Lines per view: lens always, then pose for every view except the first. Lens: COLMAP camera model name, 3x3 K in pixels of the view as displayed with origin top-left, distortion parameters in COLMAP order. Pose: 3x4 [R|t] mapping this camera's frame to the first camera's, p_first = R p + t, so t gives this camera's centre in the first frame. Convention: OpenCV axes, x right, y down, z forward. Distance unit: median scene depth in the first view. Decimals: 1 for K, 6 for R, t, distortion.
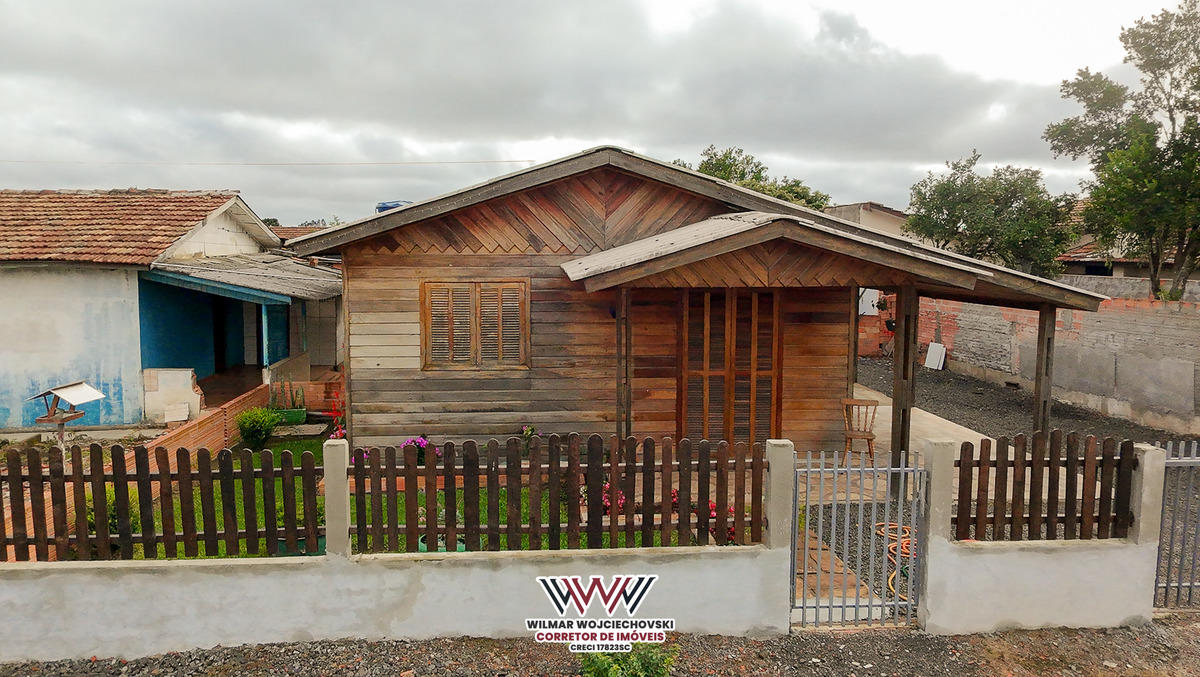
lens RADIAL K [[820.5, 0, 565.9], [0, 820.5, 332.6], [0, 0, 1]] dist [-0.028852, 0.060657]
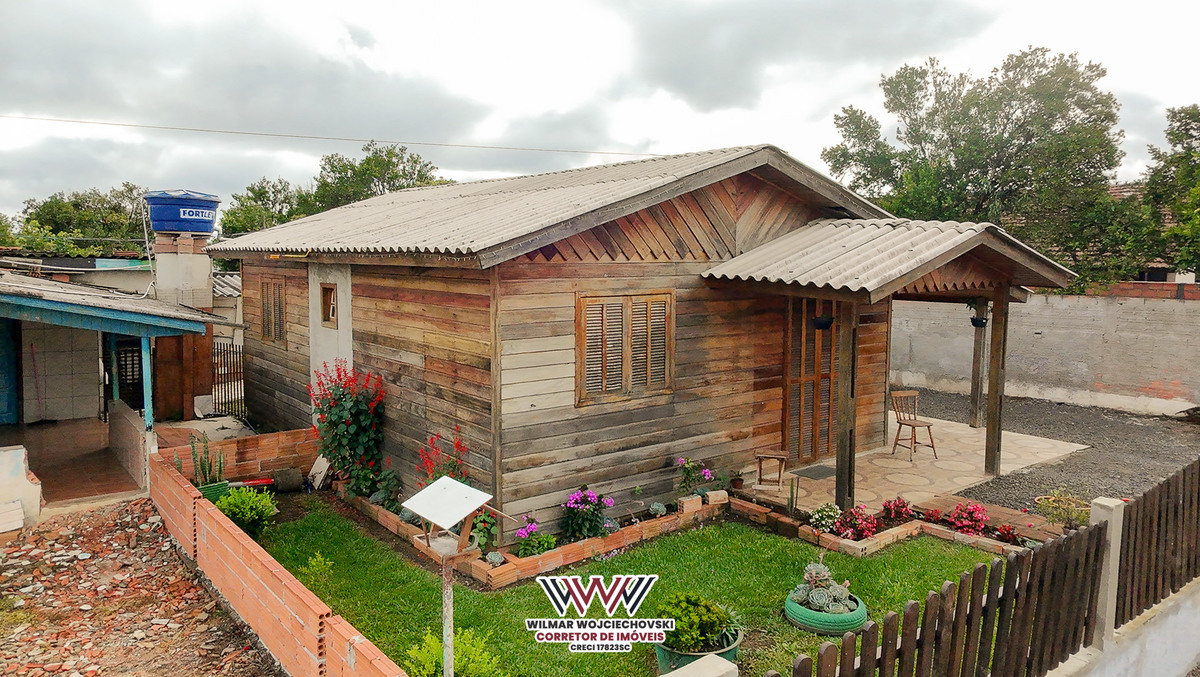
lens RADIAL K [[820.5, 0, 565.9], [0, 820.5, 332.6], [0, 0, 1]] dist [-0.028852, 0.060657]
pose [[0.836214, -0.057168, 0.545416, -0.614967], [0.057319, 0.998215, 0.016747, -0.040691], [-0.545400, 0.017258, 0.837998, 0.327866]]
